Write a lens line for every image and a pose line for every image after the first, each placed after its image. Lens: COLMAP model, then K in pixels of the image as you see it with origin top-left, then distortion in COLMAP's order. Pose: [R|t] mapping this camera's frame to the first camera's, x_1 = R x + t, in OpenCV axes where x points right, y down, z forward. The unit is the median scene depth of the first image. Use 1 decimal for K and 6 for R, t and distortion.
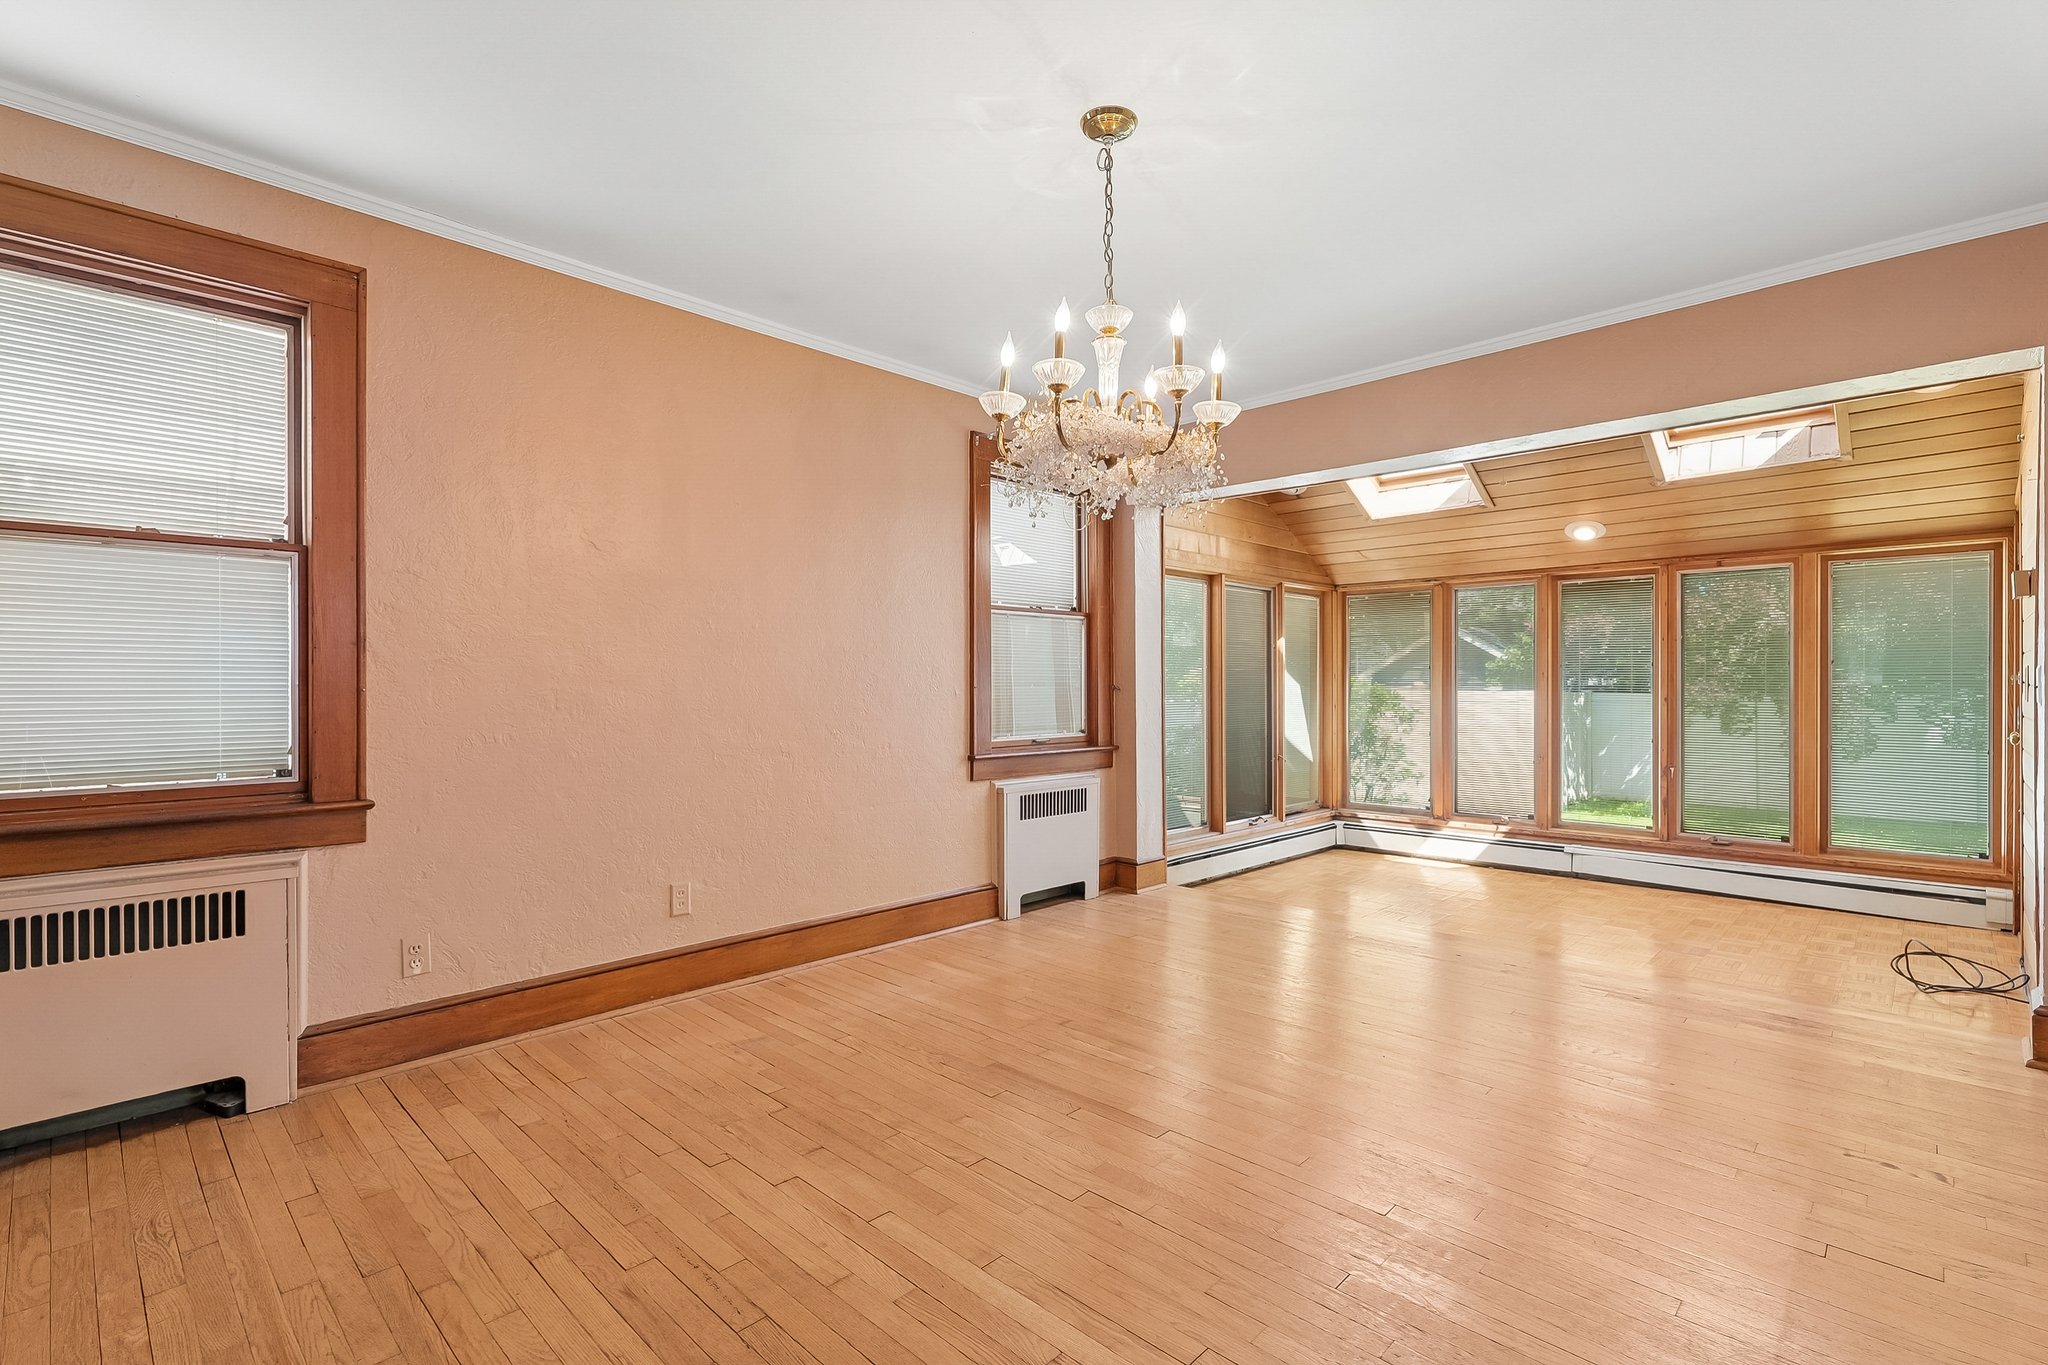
lens RADIAL K [[940.4, 0, 1023.0], [0, 940.4, 684.7], [0, 0, 1]] dist [-0.000651, -0.000109]
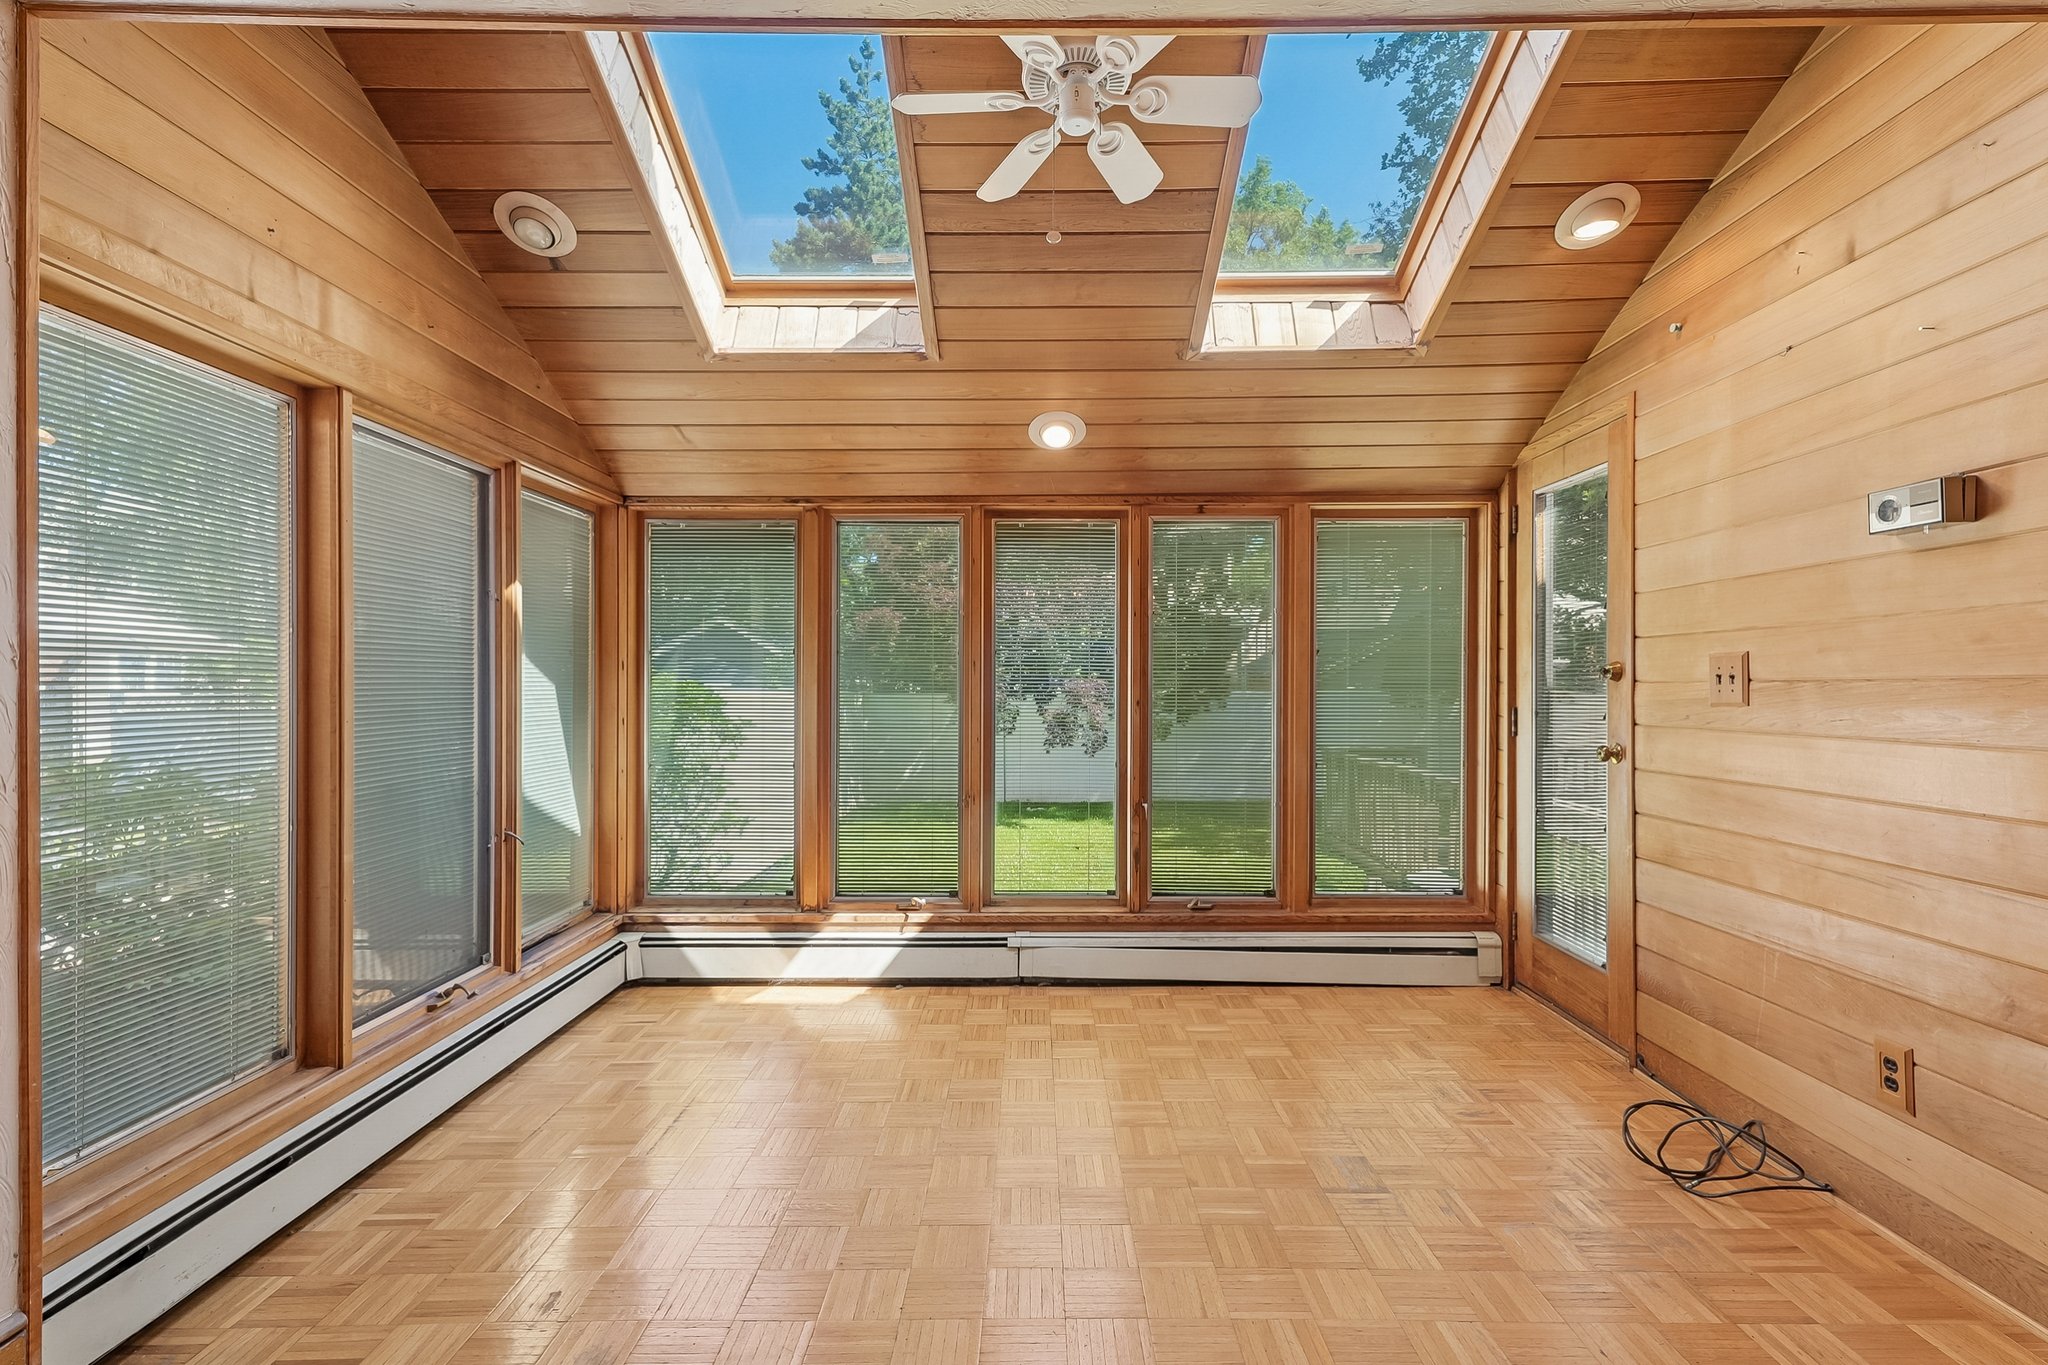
lens RADIAL K [[940.9, 0, 1035.4], [0, 940.9, 682.0], [0, 0, 1]] dist [0.004377, 0.000146]
pose [[0.715786, 0.003264, 0.698312, 0.151674], [-0.001453, 0.999994, -0.003185, 0.002669], [-0.698318, 0.001265, 0.715786, 0.549302]]
